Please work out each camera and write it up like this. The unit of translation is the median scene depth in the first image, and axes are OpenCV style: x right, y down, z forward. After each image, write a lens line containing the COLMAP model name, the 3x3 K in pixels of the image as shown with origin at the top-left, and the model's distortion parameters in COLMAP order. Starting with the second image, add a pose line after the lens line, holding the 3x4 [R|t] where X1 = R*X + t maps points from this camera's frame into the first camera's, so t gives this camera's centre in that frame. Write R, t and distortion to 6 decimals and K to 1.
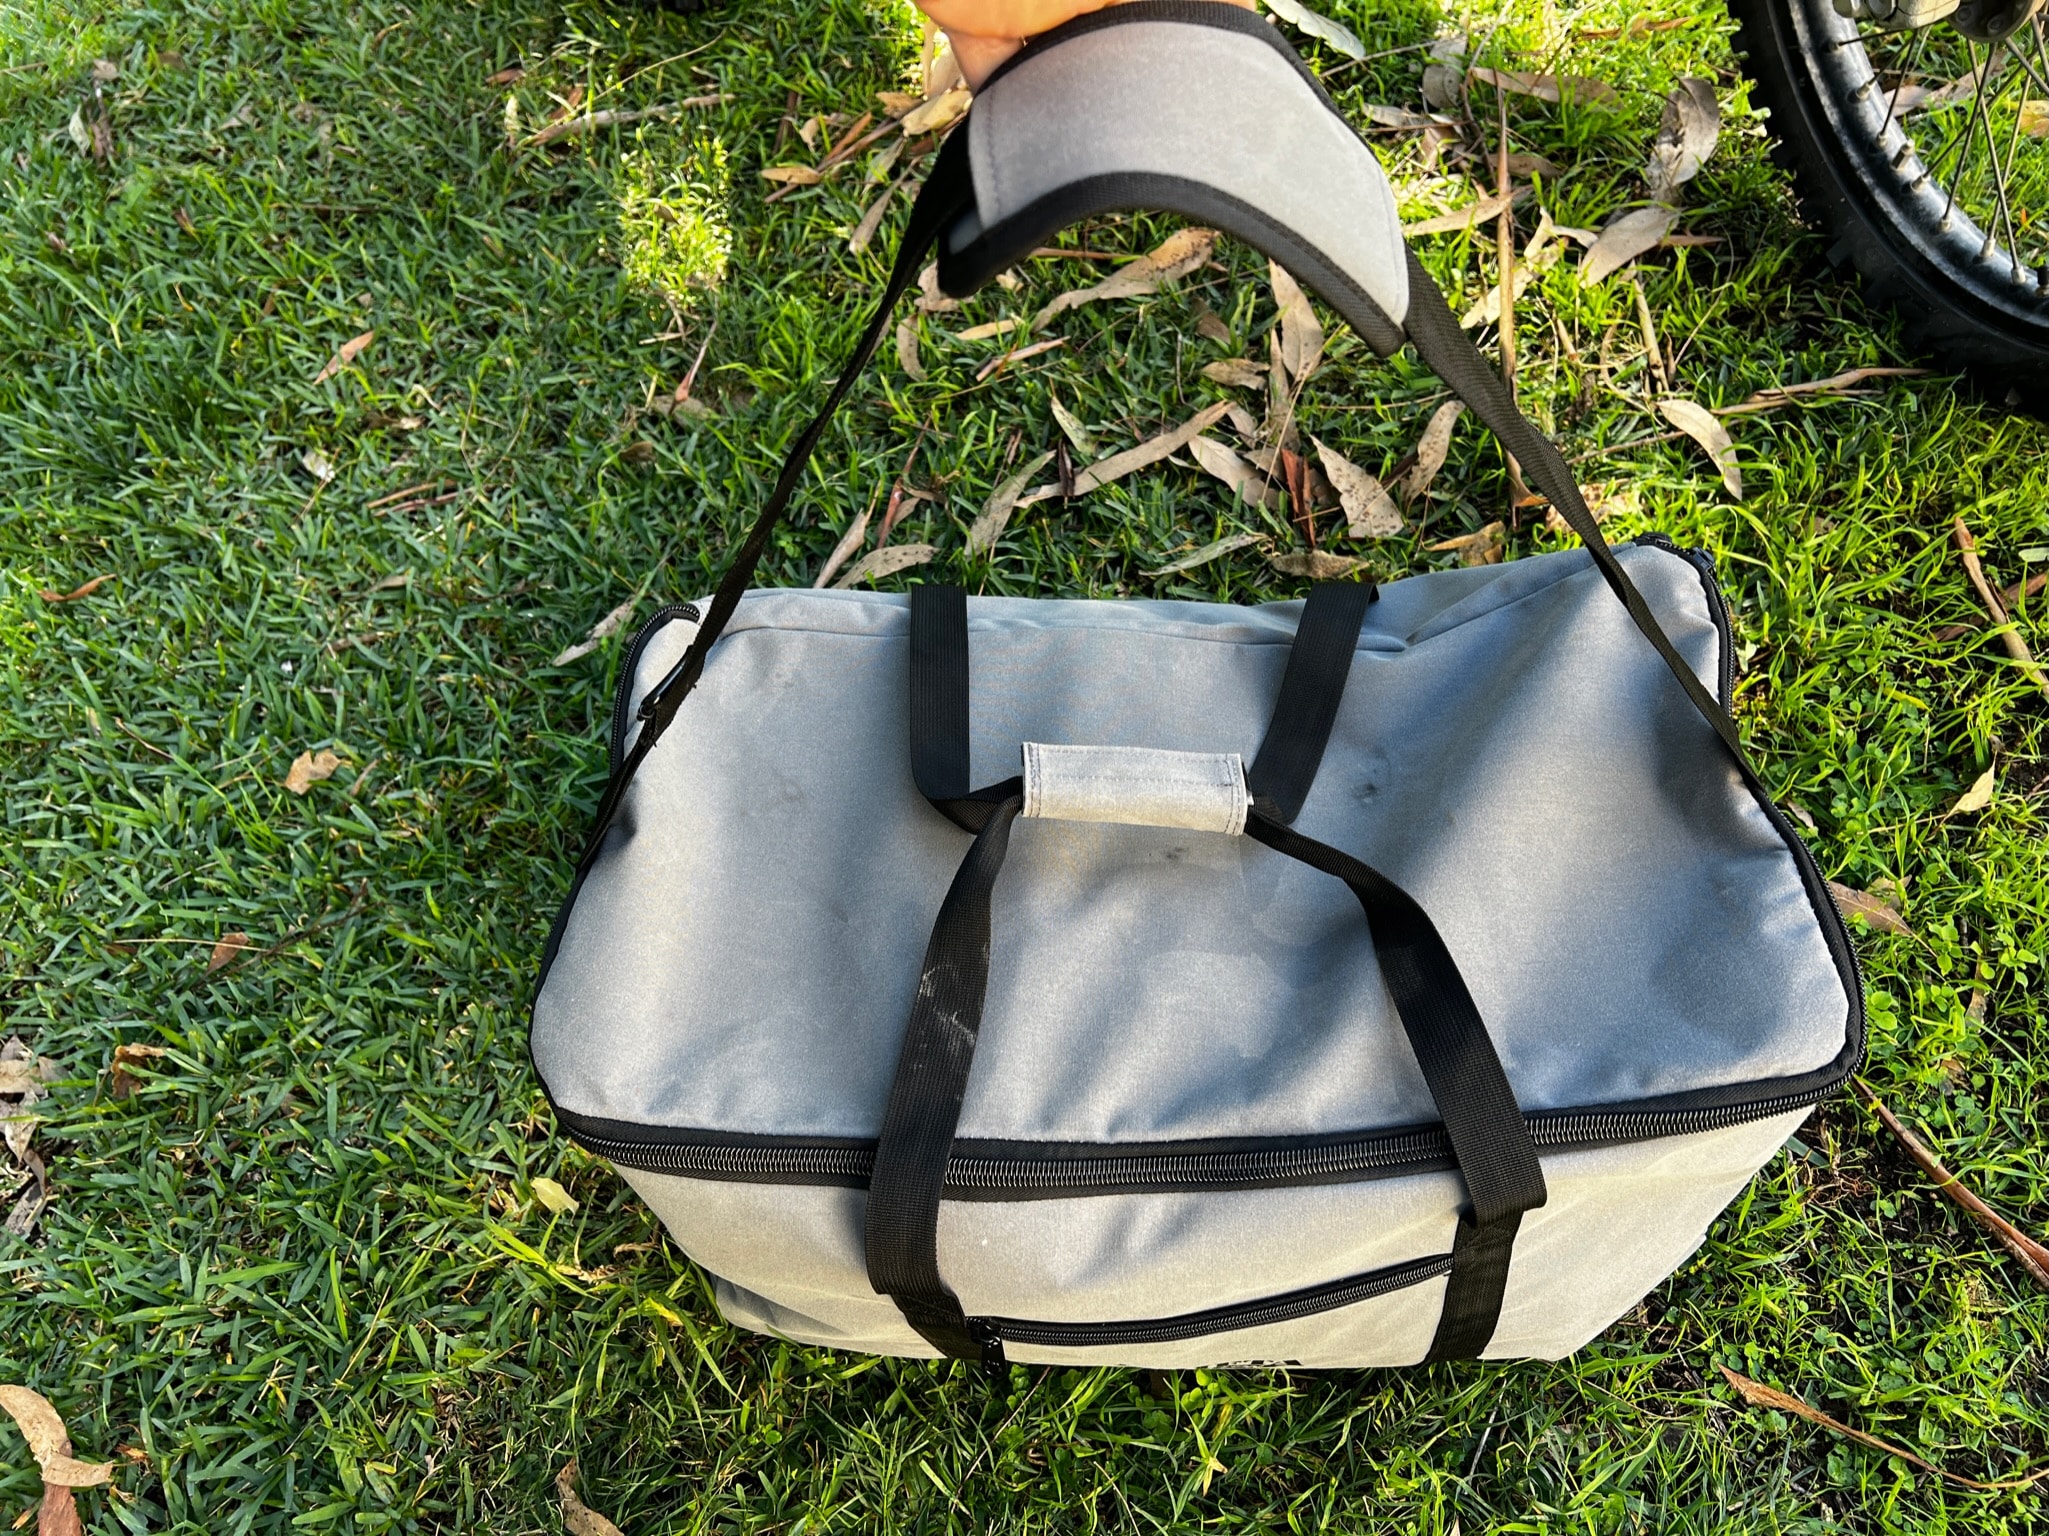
lens RADIAL K [[1543.4, 0, 1028.2], [0, 1543.4, 760.3], [0, 0, 1]] dist [0.037583, -0.043962]
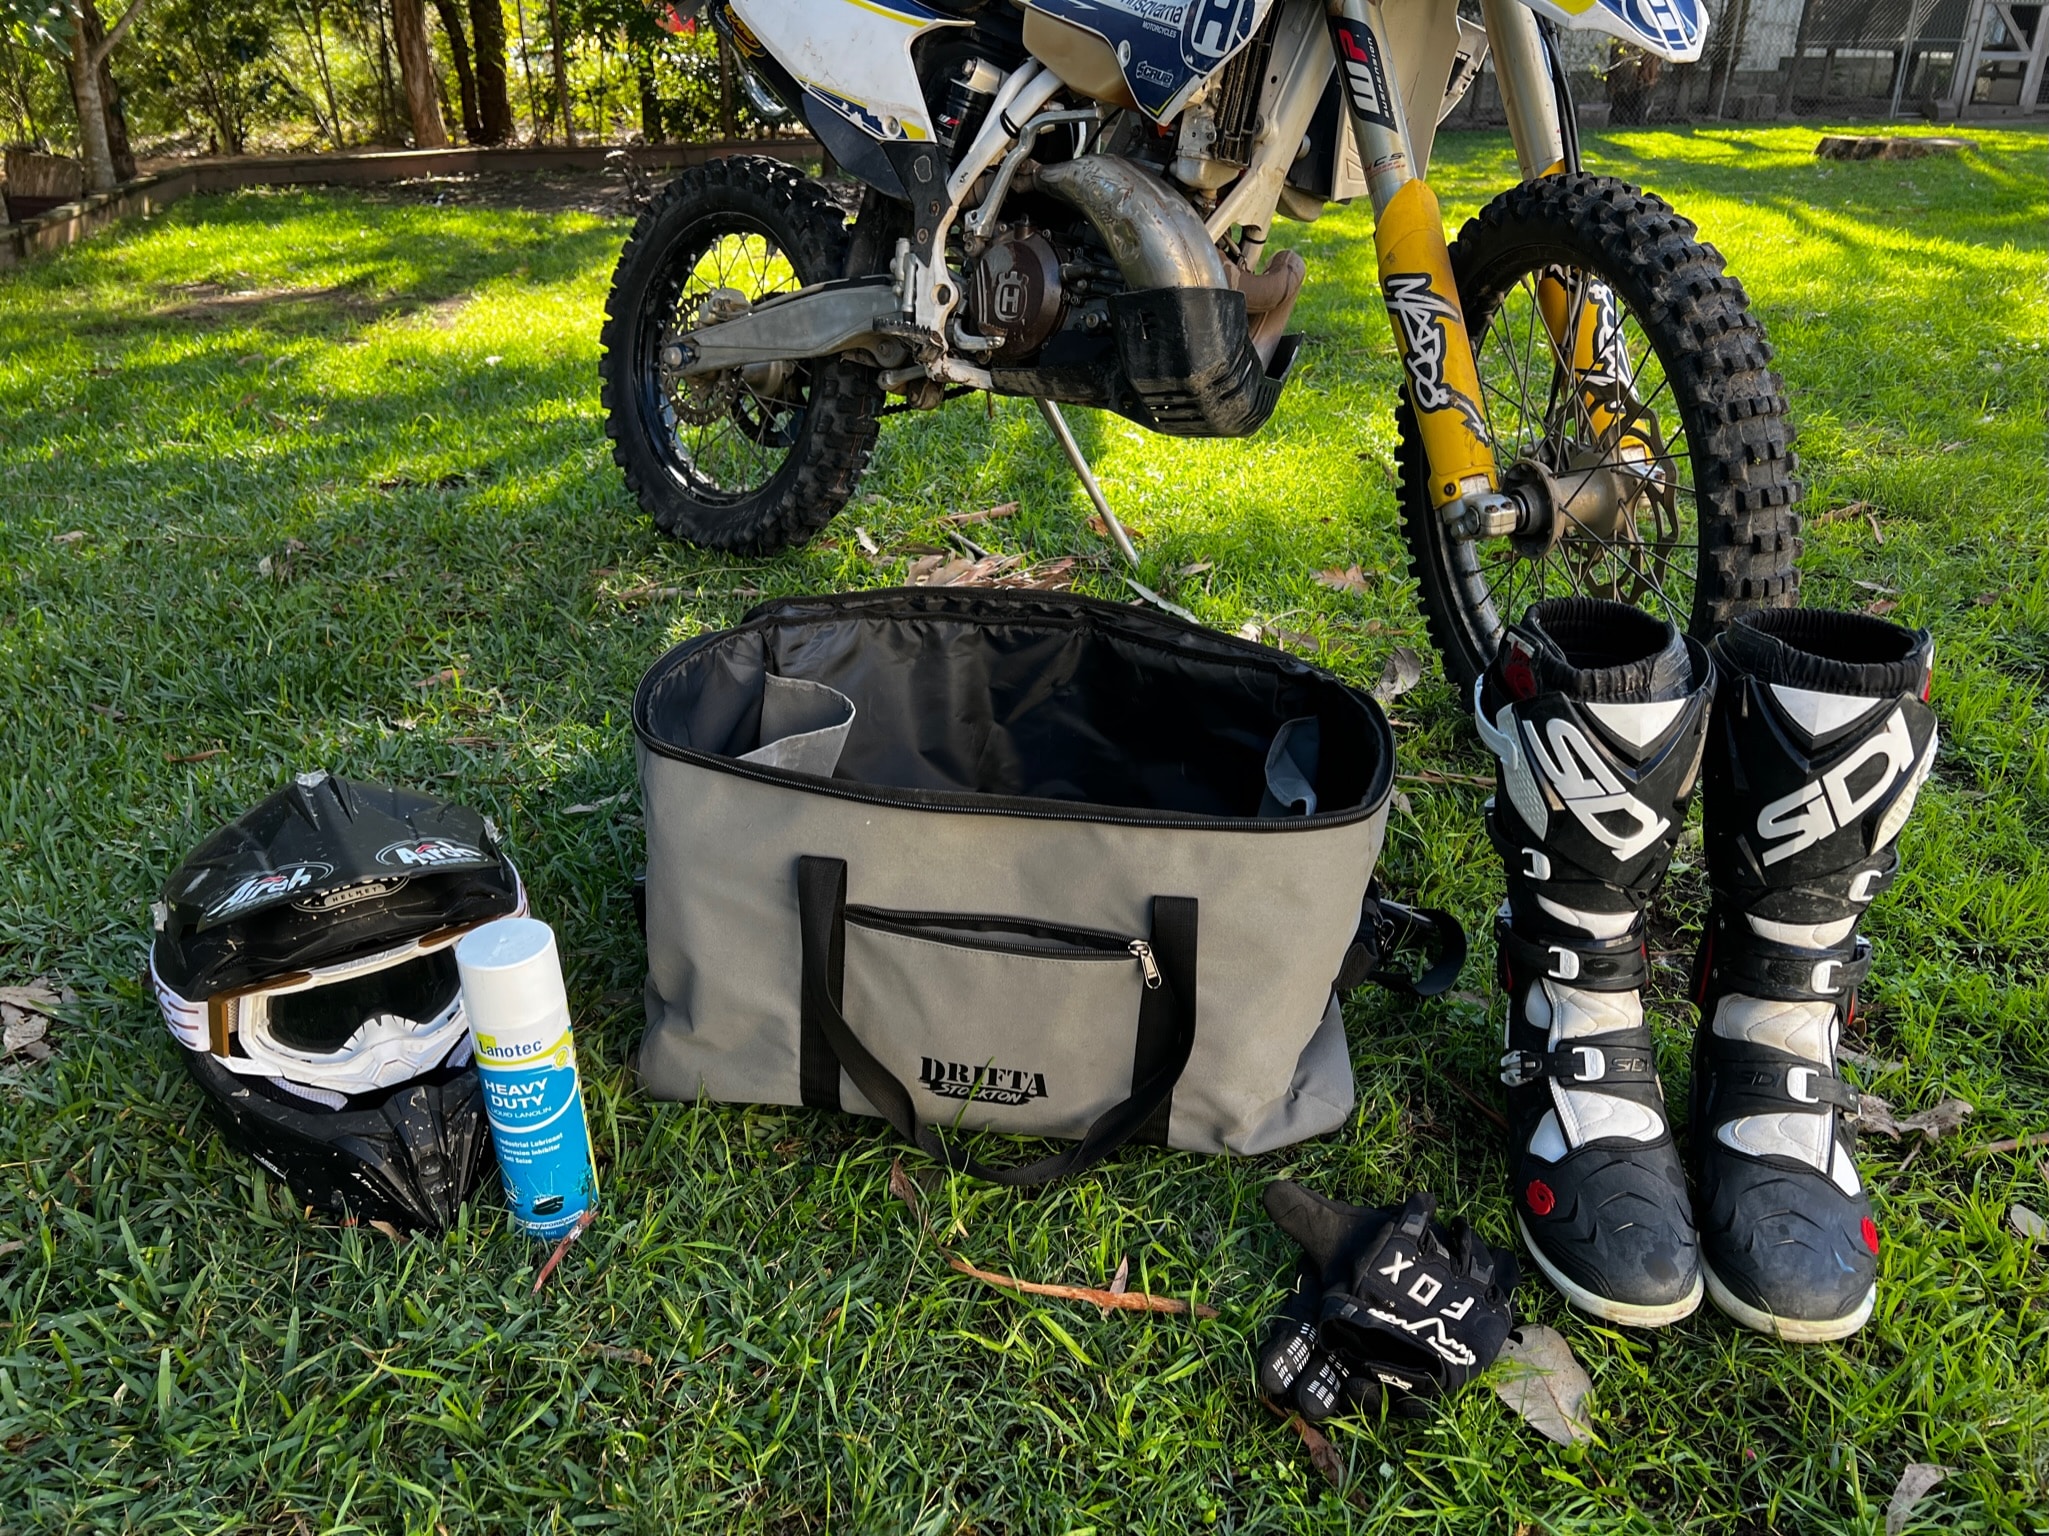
lens RADIAL K [[1543.4, 0, 1028.2], [0, 1543.4, 760.3], [0, 0, 1]] dist [0.037583, -0.043962]
pose [[0.984265, 0.175008, 0.024394, 0.051183], [-0.137985, 0.847492, -0.512559, 0.519862], [-0.110376, 0.501128, 0.858305, -0.219380]]
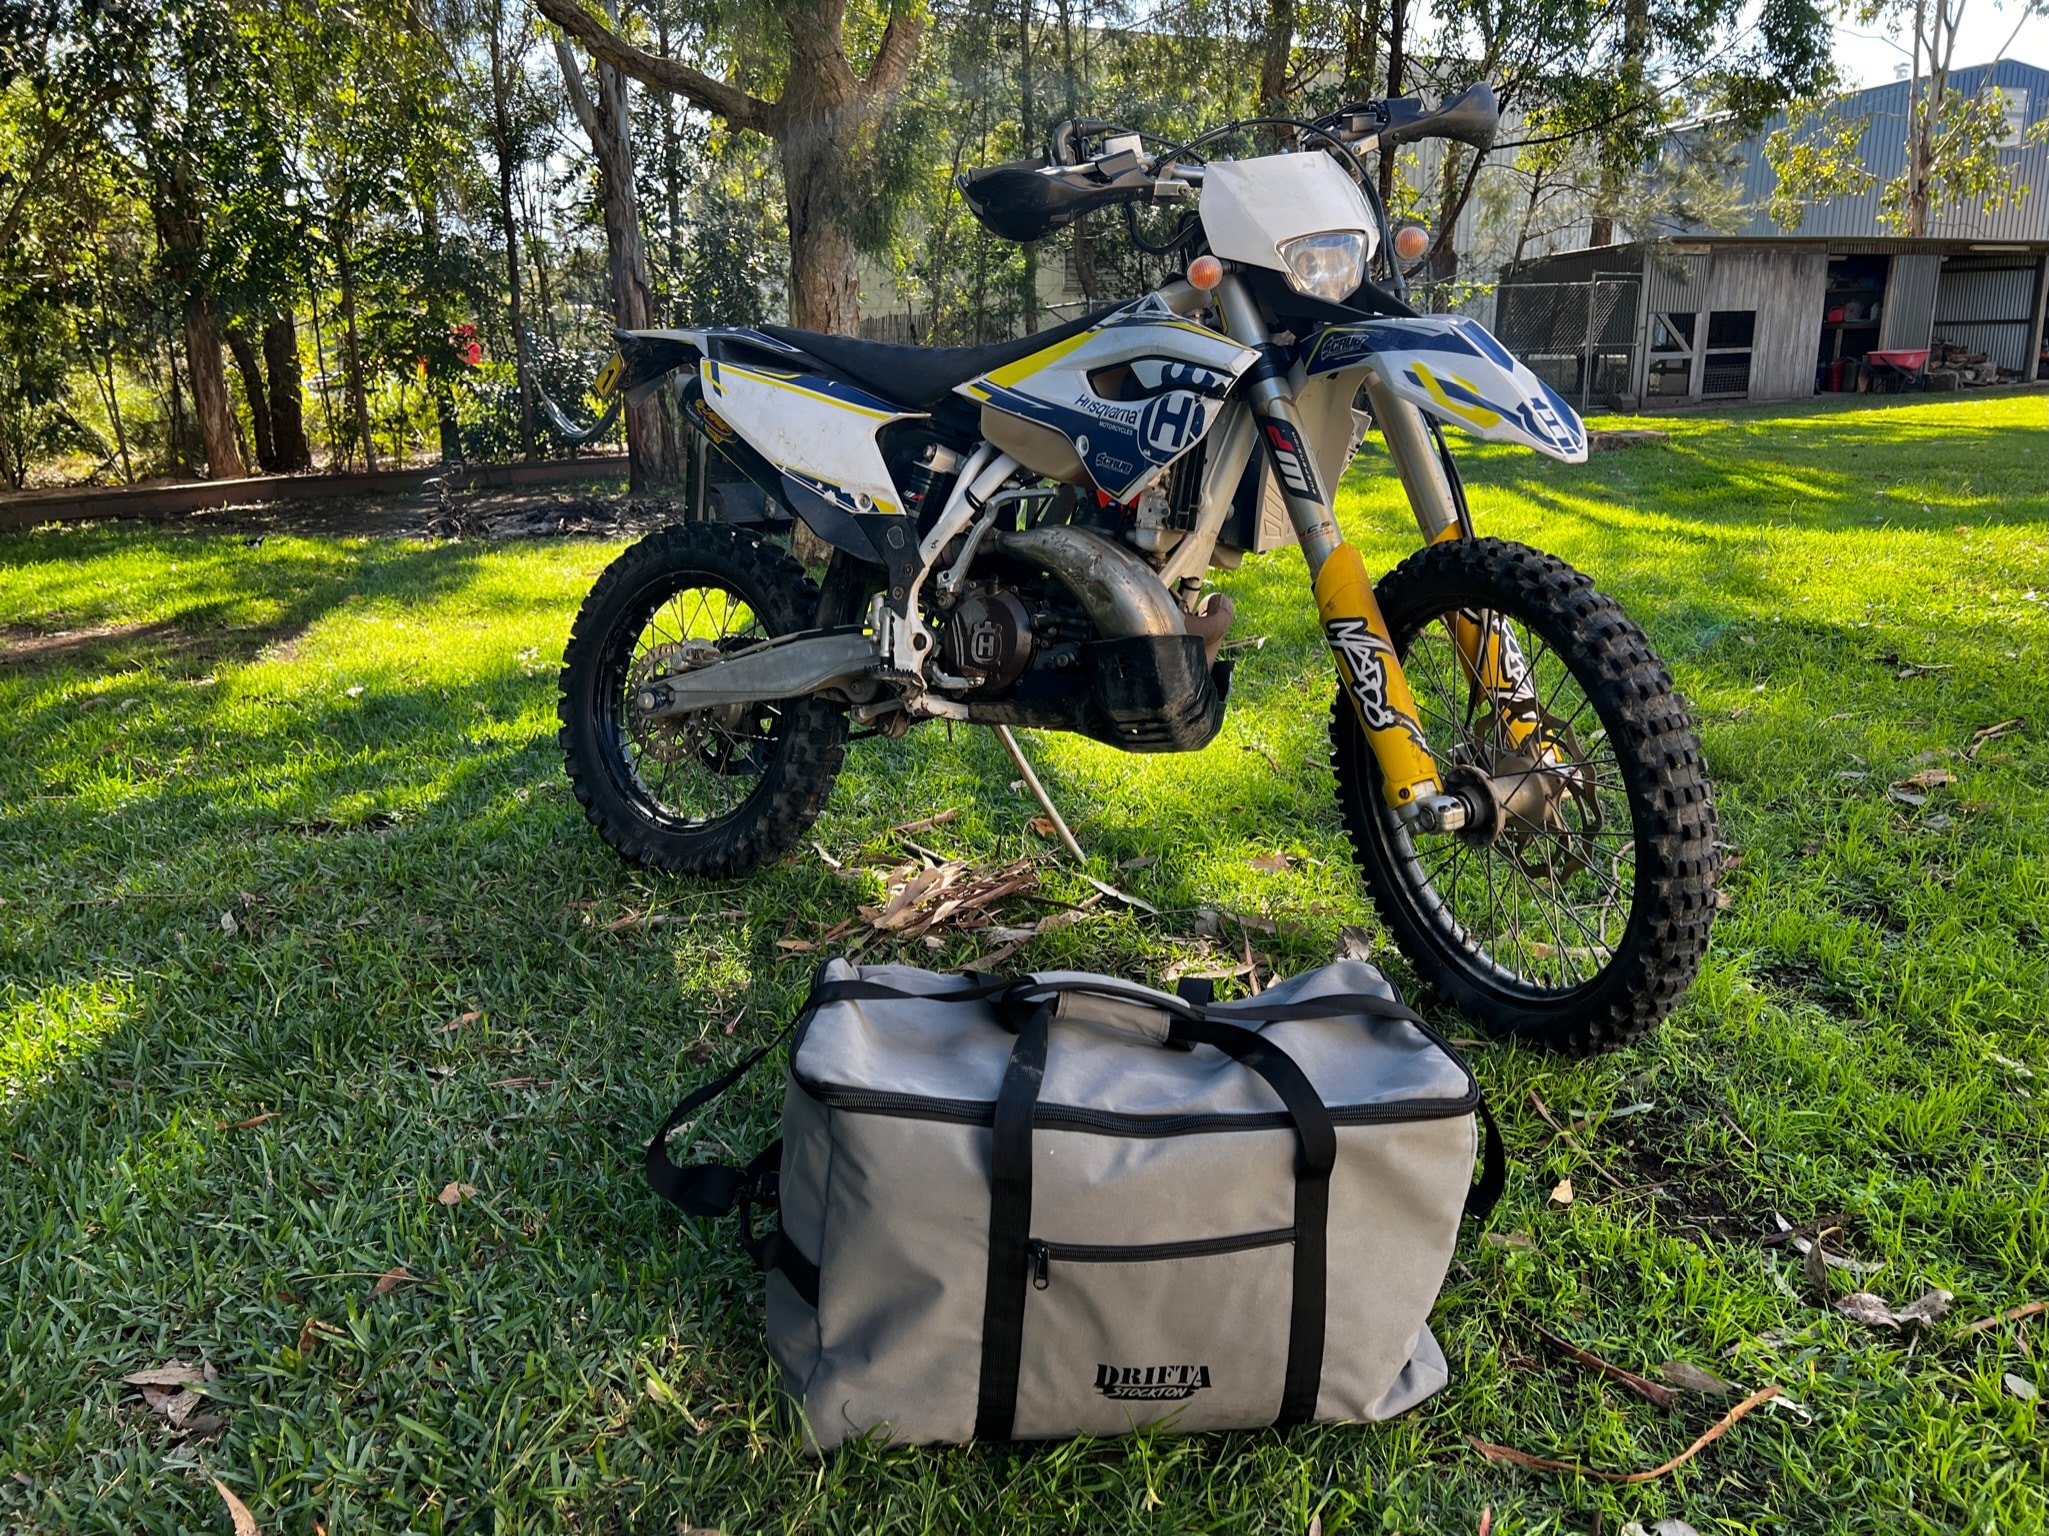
lens RADIAL K [[1531.2, 0, 1018.4], [0, 1531.2, 760.8], [0, 0, 1]] dist [0.110619, -0.231604]
pose [[0.985066, 0.119893, 0.123577, -0.178500], [-0.008213, 0.749626, -0.661810, 0.598788], [-0.171983, 0.650912, 0.739416, -0.338326]]
